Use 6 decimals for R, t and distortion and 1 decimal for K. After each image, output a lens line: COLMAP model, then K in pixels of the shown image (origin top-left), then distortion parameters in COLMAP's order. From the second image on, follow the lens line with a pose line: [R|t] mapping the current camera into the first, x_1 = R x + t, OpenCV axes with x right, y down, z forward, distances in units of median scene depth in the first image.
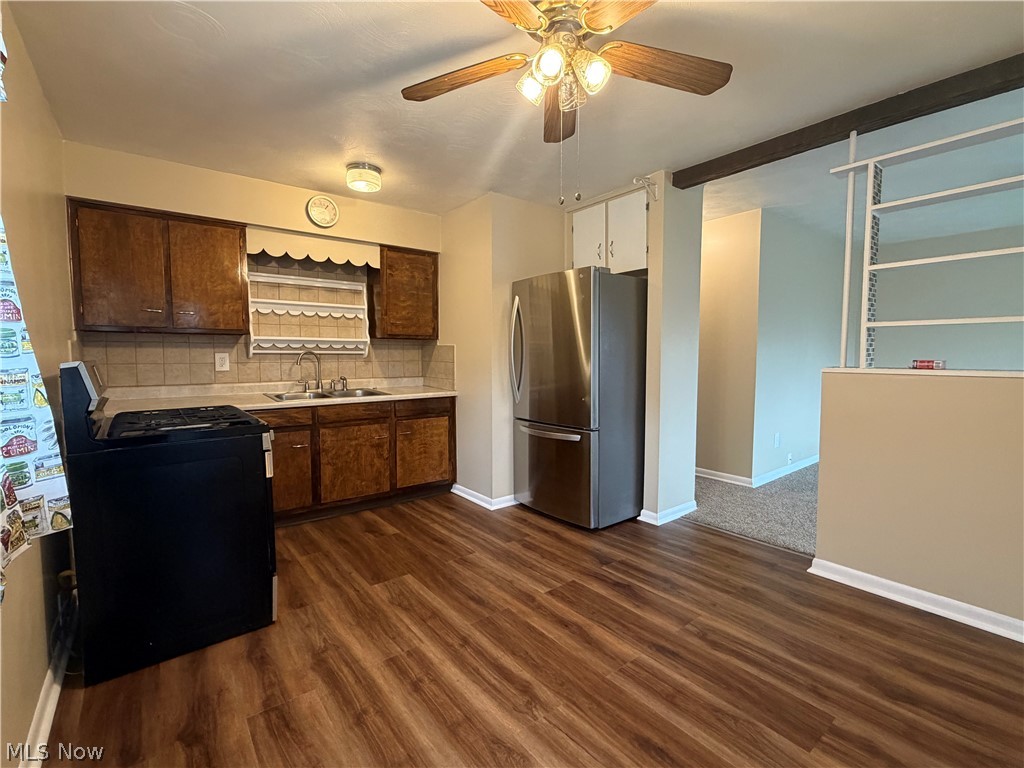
lens RADIAL K [[479.4, 0, 512.4], [0, 479.4, 388.5], [0, 0, 1]] dist [0.000644, 0.000090]
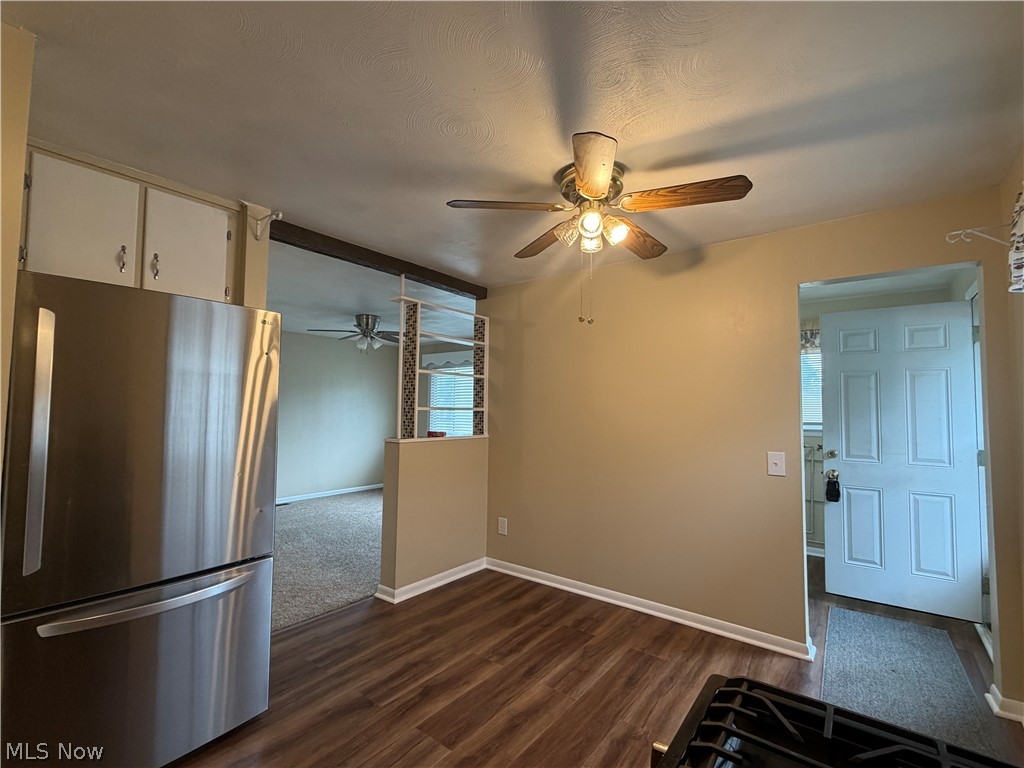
lens RADIAL K [[479.4, 0, 509.7], [0, 479.4, 382.2], [0, 0, 1]] dist [0.000644, 0.000090]
pose [[-0.272079, 0.054989, 0.960702, -0.848167], [0.057815, 0.997496, -0.040721, -0.153114], [-0.960537, 0.044463, -0.274577, 1.253735]]
